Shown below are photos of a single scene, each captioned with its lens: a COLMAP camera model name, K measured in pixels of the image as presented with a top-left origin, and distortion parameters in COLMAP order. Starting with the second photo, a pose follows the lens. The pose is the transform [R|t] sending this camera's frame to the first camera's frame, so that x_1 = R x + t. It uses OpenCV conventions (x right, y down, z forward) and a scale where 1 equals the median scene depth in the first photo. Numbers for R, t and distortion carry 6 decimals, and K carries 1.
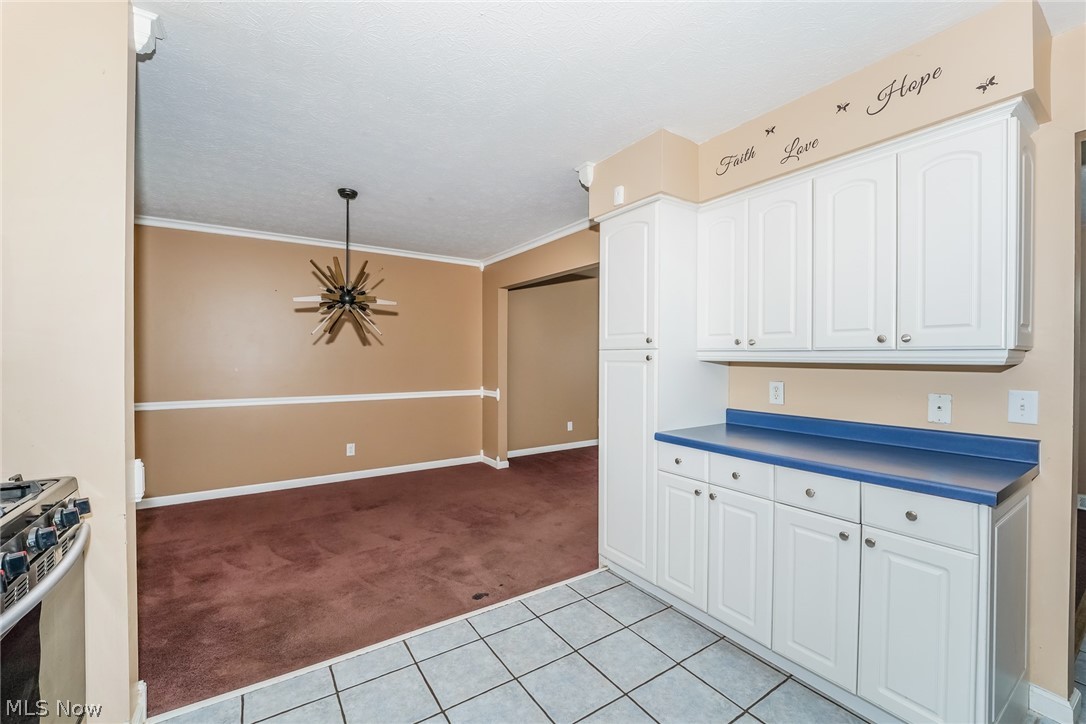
lens RADIAL K [[442.0, 0, 543.1], [0, 442.0, 357.2], [0, 0, 1]] dist [0.001745, 0.000078]
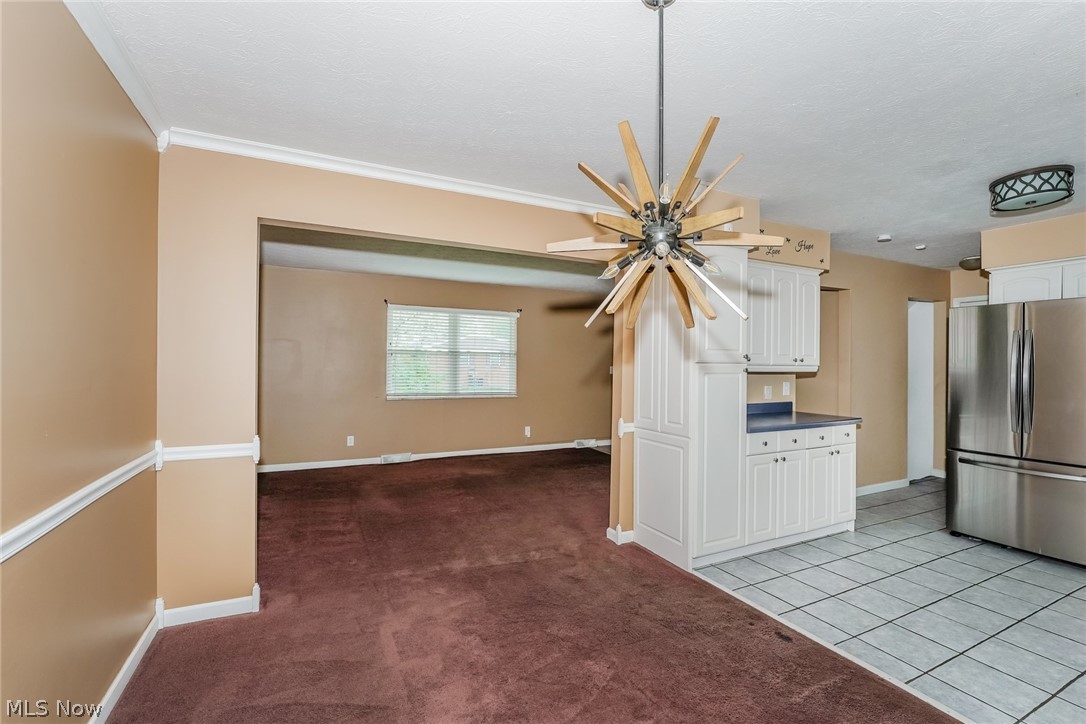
lens RADIAL K [[477.9, 0, 544.5], [0, 477.9, 365.7], [0, 0, 1]] dist [-0.001274, 0.000004]
pose [[0.135452, -0.001999, 0.990782, -1.400388], [0.007012, 0.999975, 0.001059, -0.020739], [-0.990759, 0.006804, 0.135463, 1.610387]]
